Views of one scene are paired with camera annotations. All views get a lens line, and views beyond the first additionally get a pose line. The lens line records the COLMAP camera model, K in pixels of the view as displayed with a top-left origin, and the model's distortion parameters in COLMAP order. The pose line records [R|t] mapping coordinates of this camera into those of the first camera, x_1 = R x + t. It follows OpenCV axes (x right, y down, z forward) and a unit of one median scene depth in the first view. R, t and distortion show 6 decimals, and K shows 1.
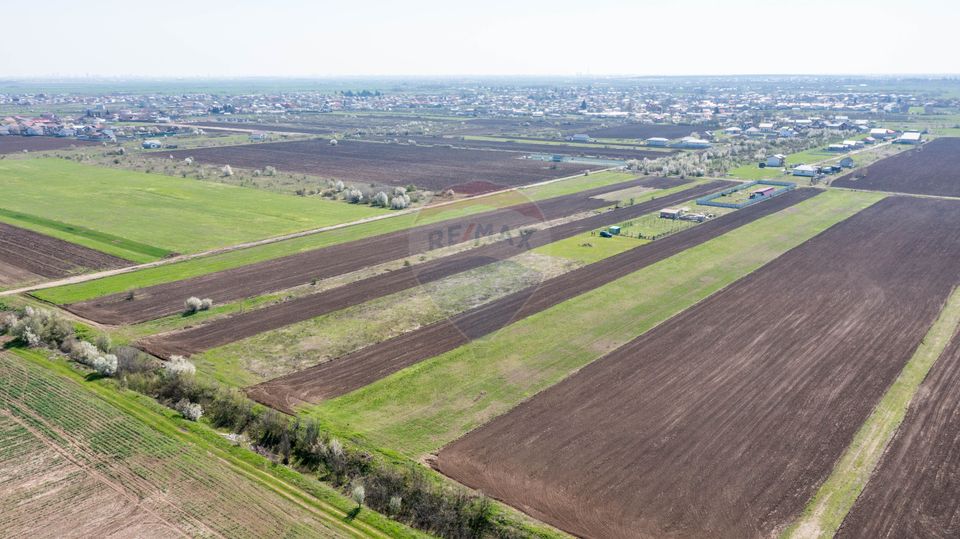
lens RADIAL K [[763.9, 0, 476.6], [0, 763.9, 267.9], [0, 0, 1]] dist [-0.002117, 0.007527]
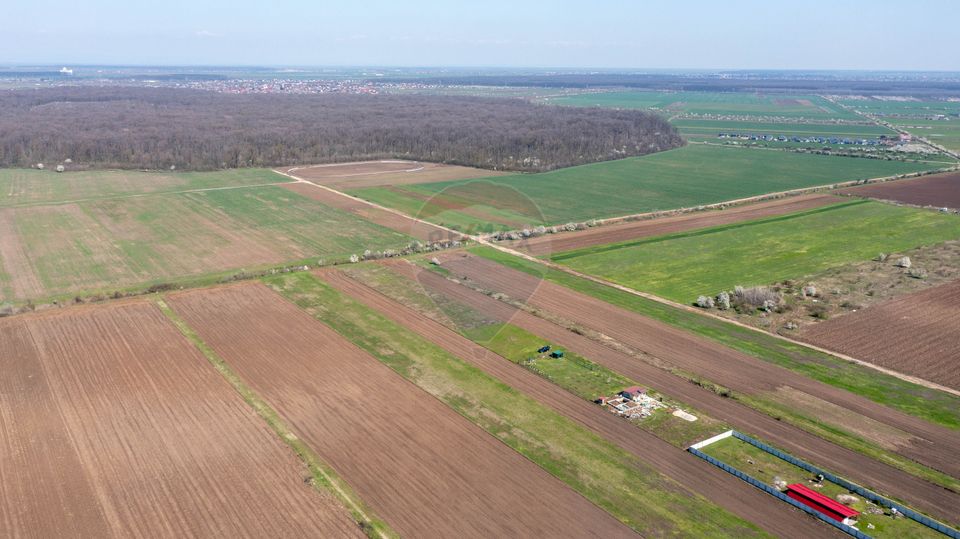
lens RADIAL K [[763.9, 0, 476.6], [0, 763.9, 267.9], [0, 0, 1]] dist [-0.002117, 0.007527]
pose [[-0.281613, 0.252683, -0.925659, 1.521711], [-0.242926, 0.914498, 0.323542, -0.621423], [0.928268, 0.315980, -0.196151, 1.383821]]
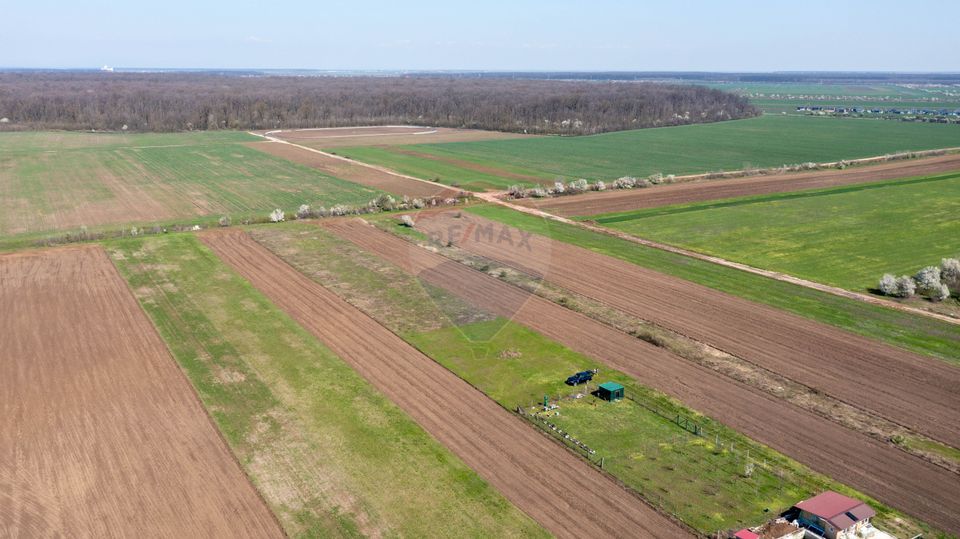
lens RADIAL K [[763.9, 0, 476.6], [0, 763.9, 267.9], [0, 0, 1]] dist [-0.002117, 0.007527]
pose [[-0.335843, 0.242669, -0.910121, 0.792280], [-0.235547, 0.913906, 0.330597, -0.325905], [0.911991, 0.325405, -0.249769, 1.319587]]
